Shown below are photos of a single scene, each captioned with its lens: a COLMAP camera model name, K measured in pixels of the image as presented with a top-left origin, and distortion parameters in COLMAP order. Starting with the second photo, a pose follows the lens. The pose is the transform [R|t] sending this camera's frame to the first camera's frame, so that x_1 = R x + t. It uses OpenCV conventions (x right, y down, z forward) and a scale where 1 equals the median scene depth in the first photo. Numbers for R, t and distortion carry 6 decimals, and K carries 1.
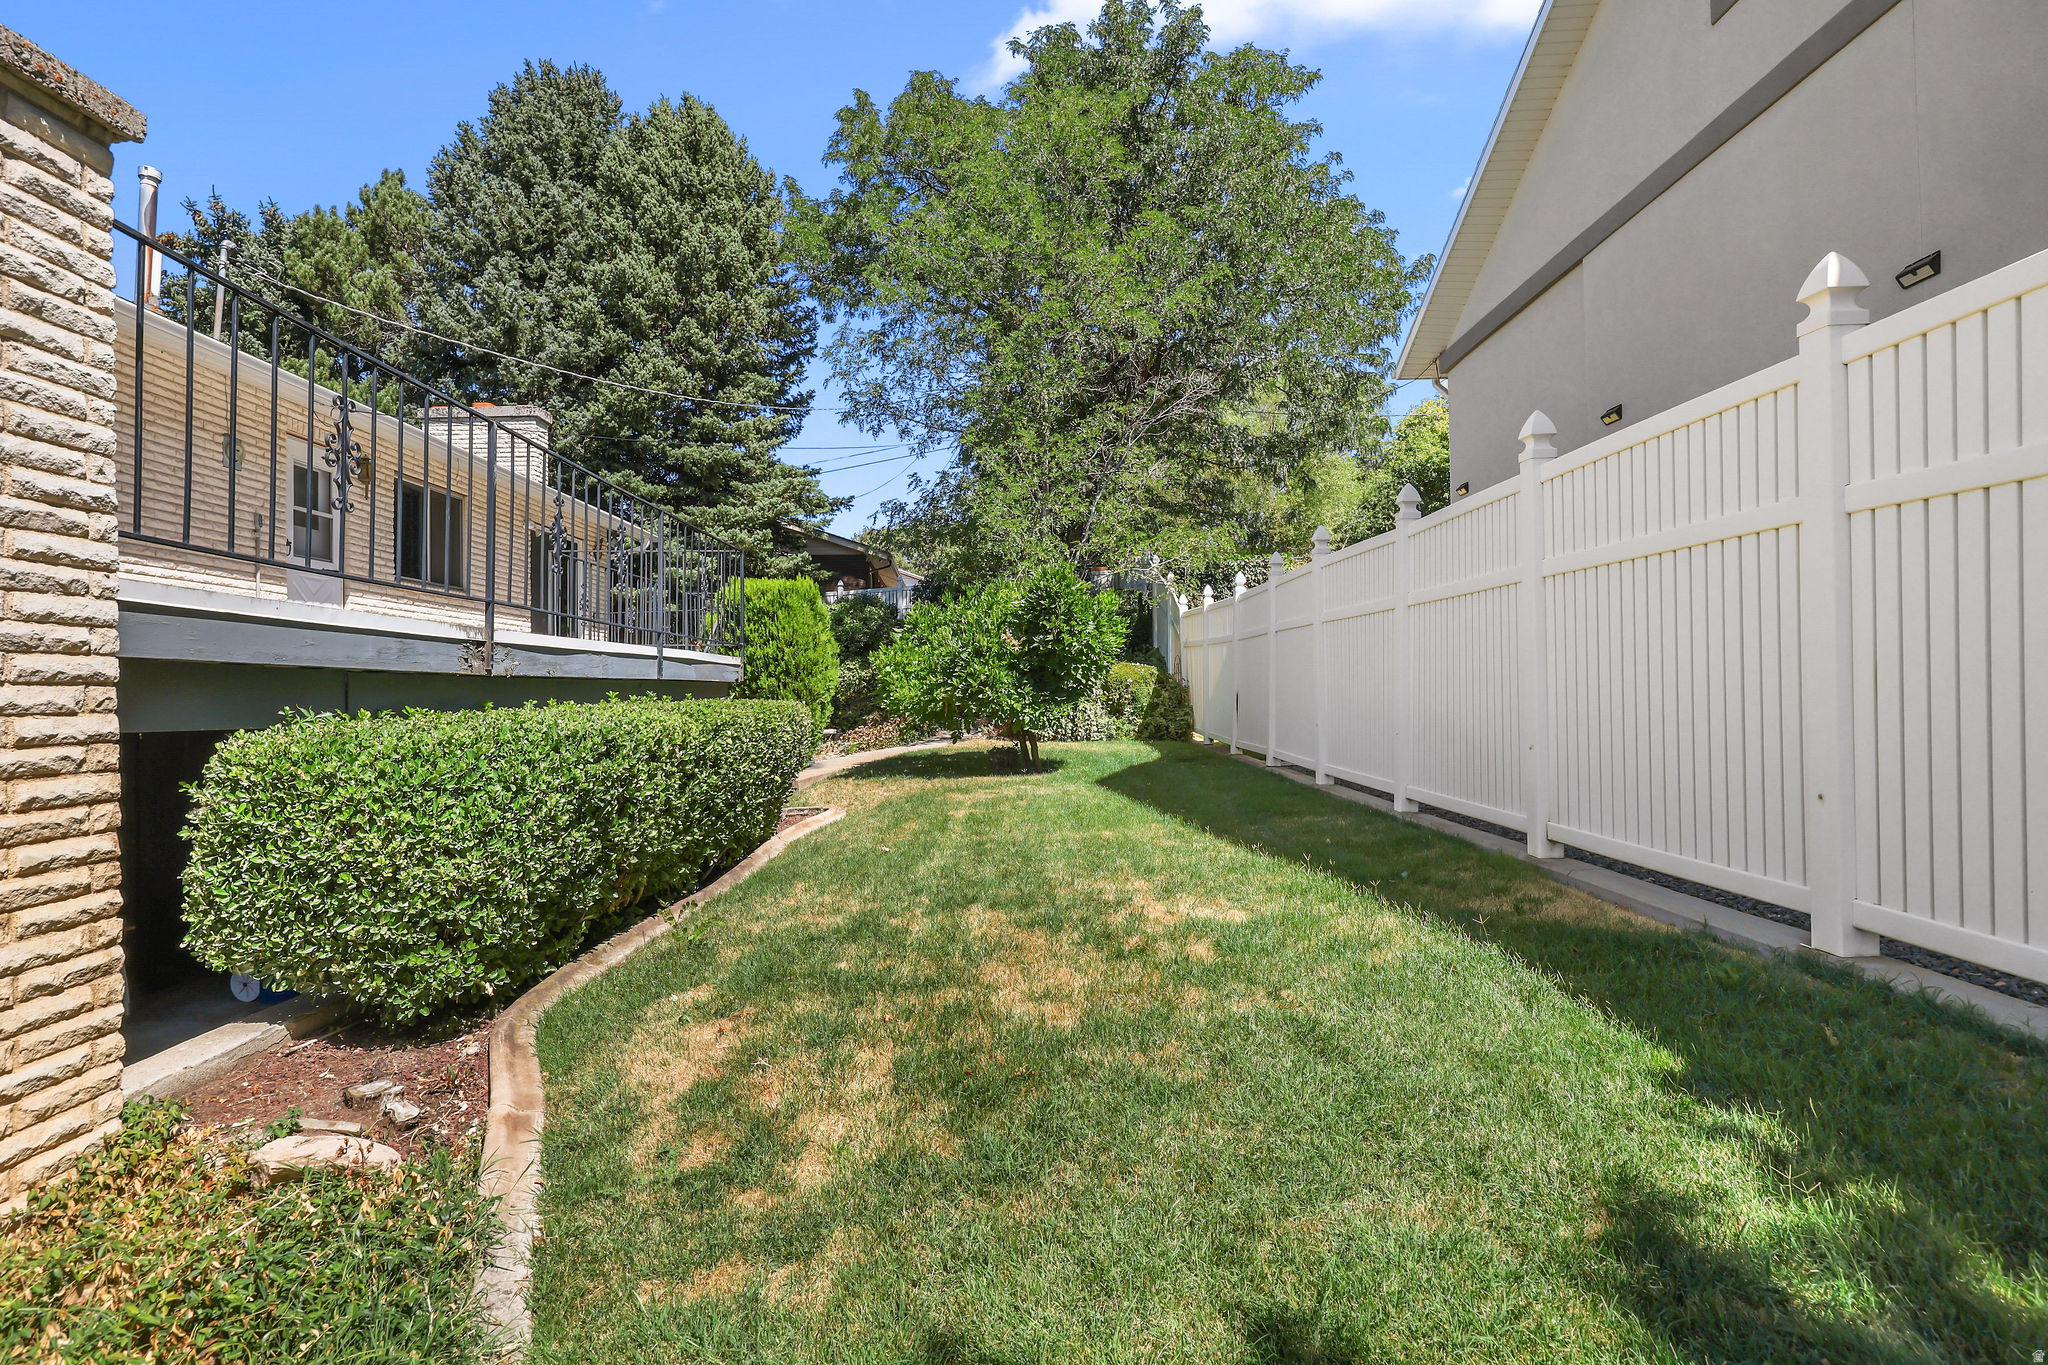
lens RADIAL K [[1024.0, 0, 1024.0], [0, 1024.0, 682.5], [0, 0, 1]] dist [-0.009515, -0.000076]
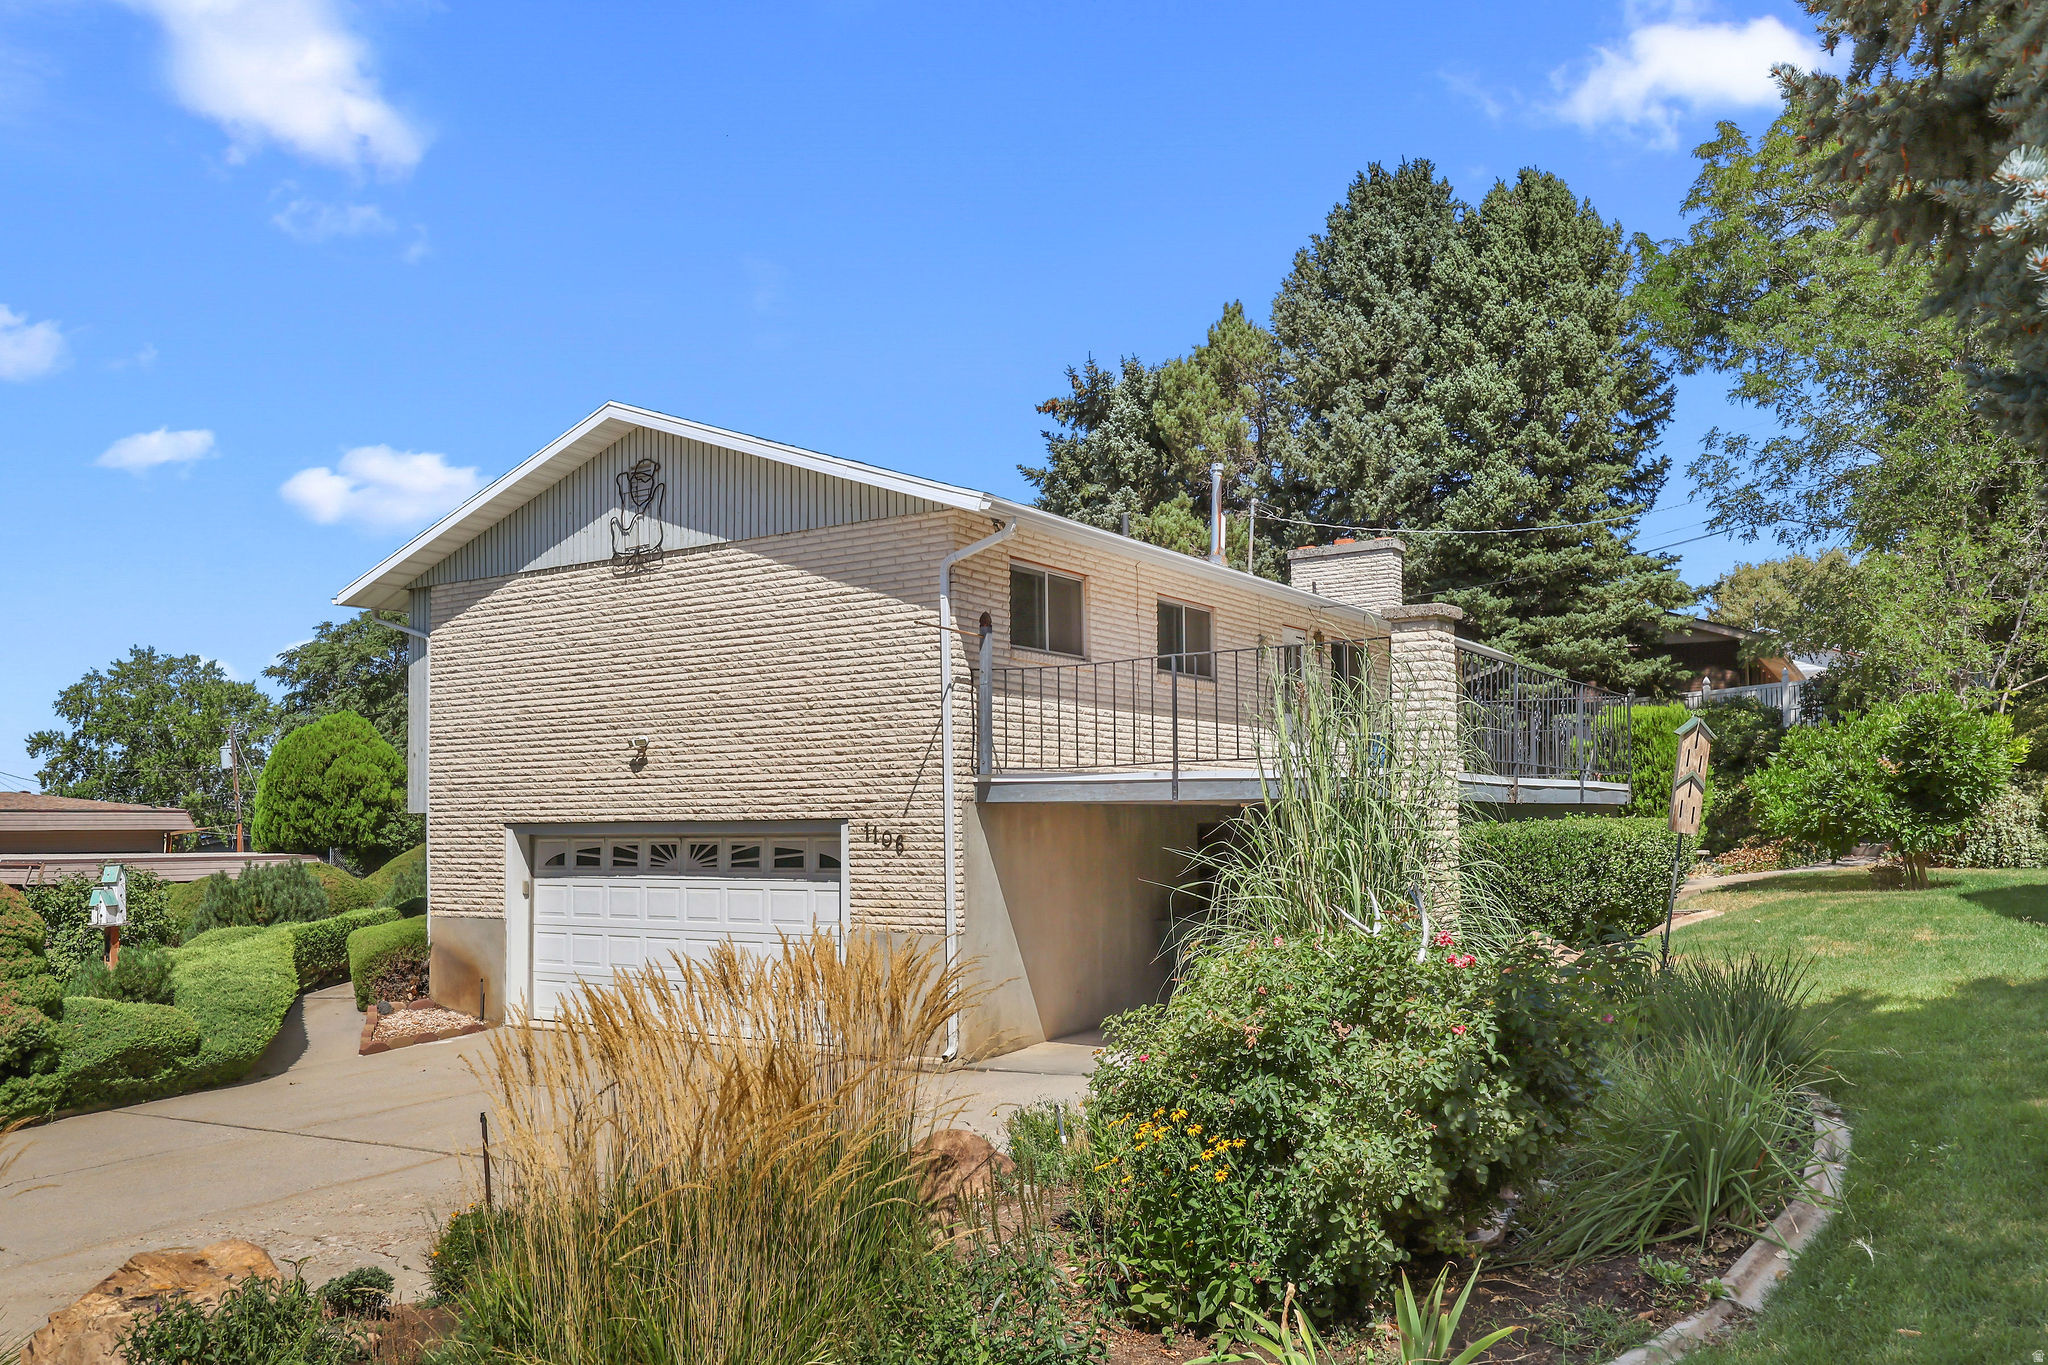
lens RADIAL K [[1578.4, 0, 1026.5], [0, 1578.4, 761.9], [0, 0, 1]] dist [0.022358, -0.000809]
pose [[0.838141, -0.016283, -0.545211, 0.077793], [0.004509, 0.999727, -0.022925, -0.005526], [0.545435, 0.016756, 0.837985, -0.500750]]
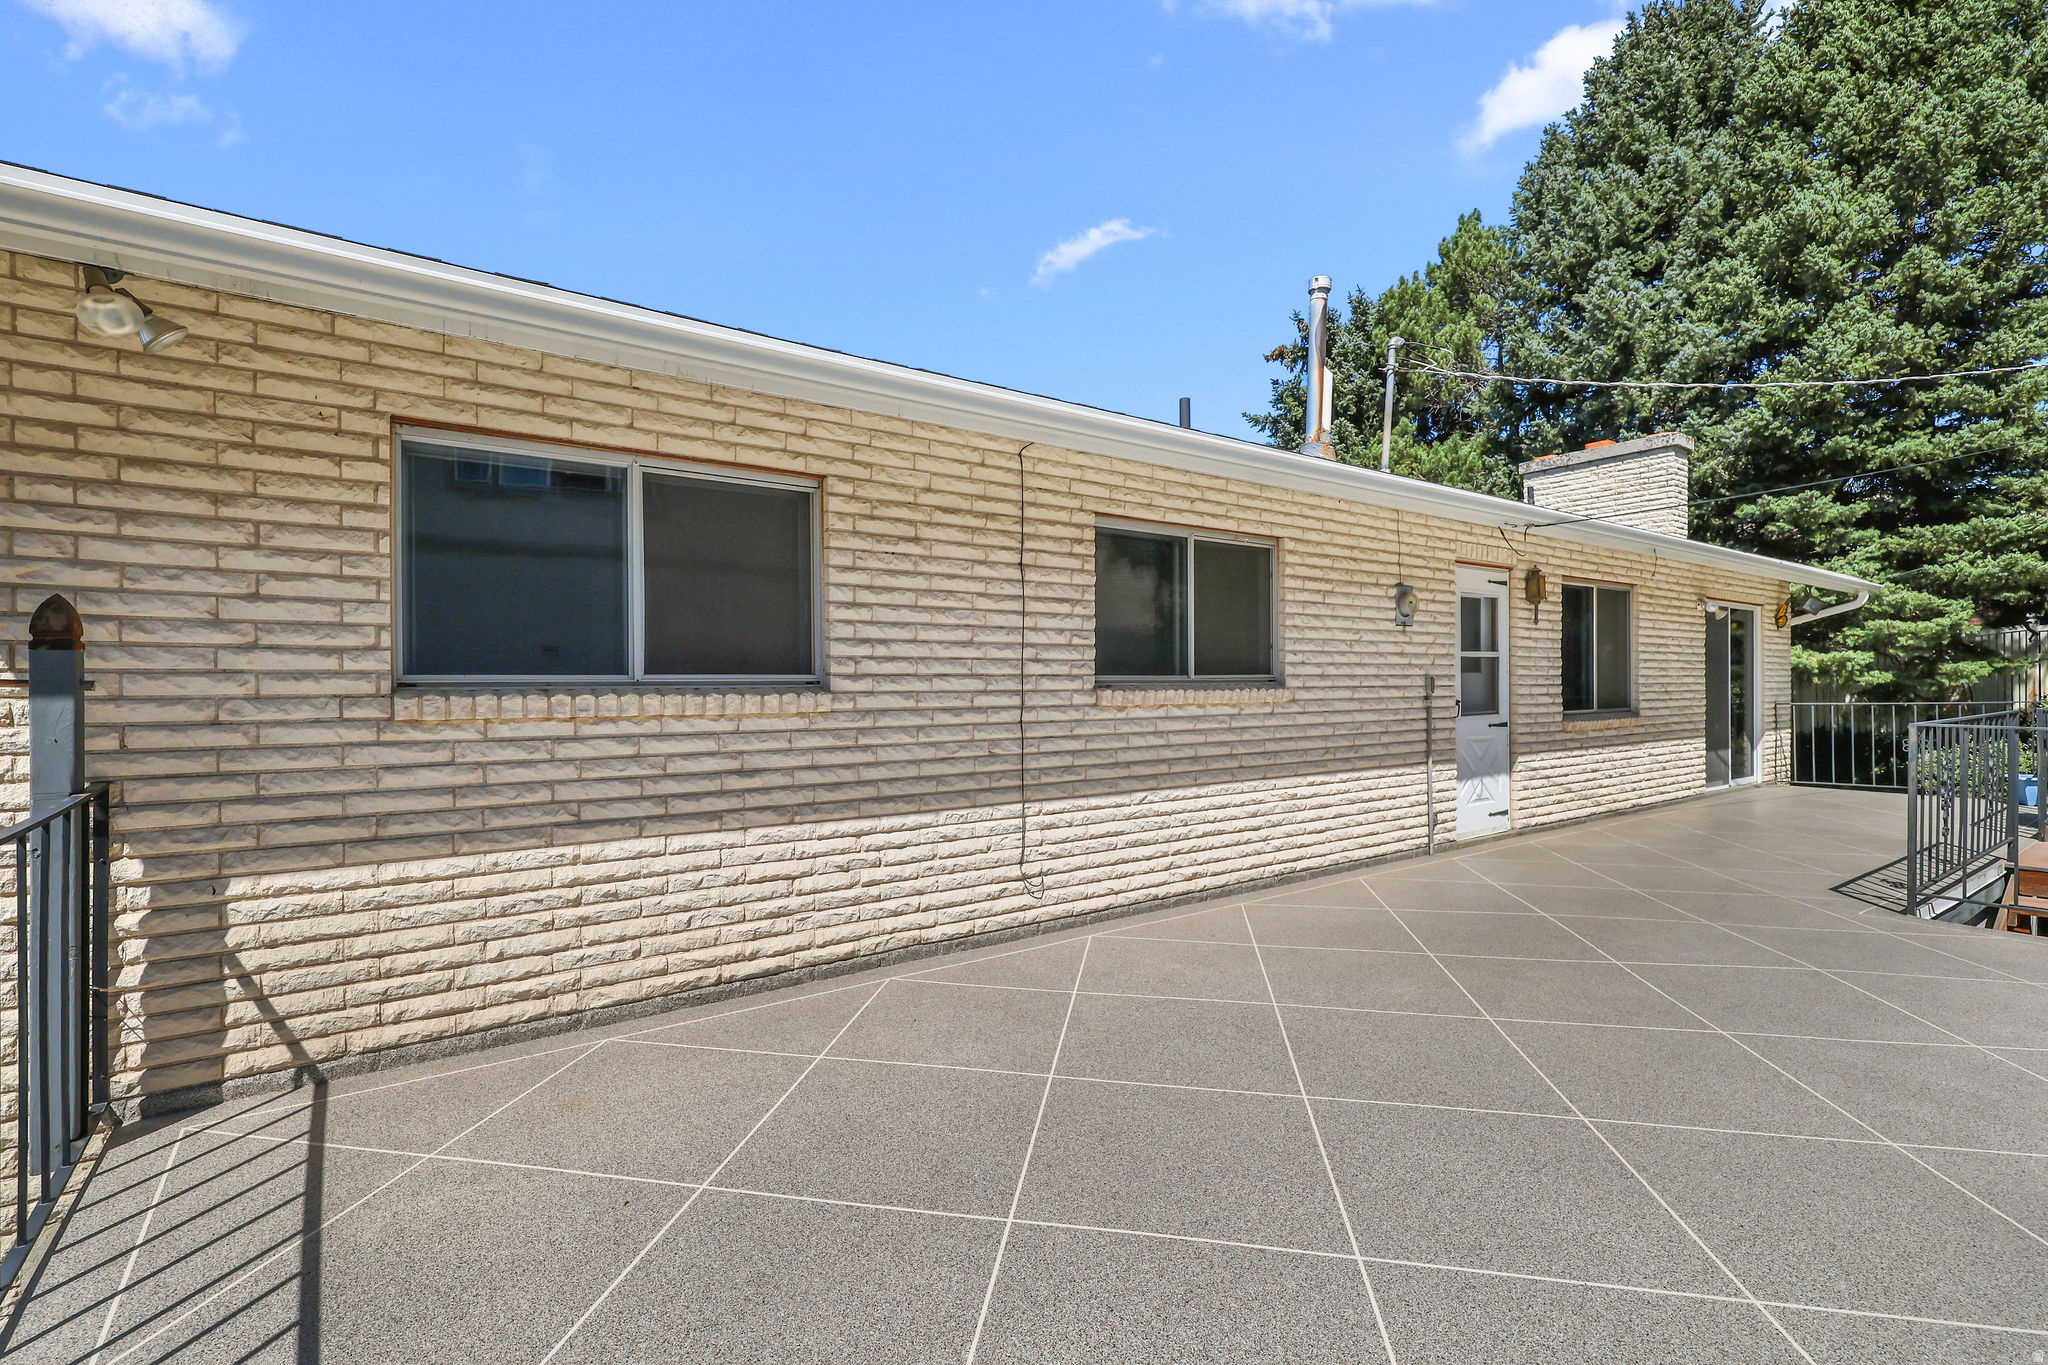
lens RADIAL K [[909.9, 0, 1024.0], [0, 909.9, 682.5], [0, 0, 1]] dist [0.006712, -0.000299]
pose [[0.580614, 0.007857, -0.814141, -0.175748], [0.009794, 0.999814, 0.016633, -0.085384], [0.814120, -0.017631, 0.580429, 0.162875]]
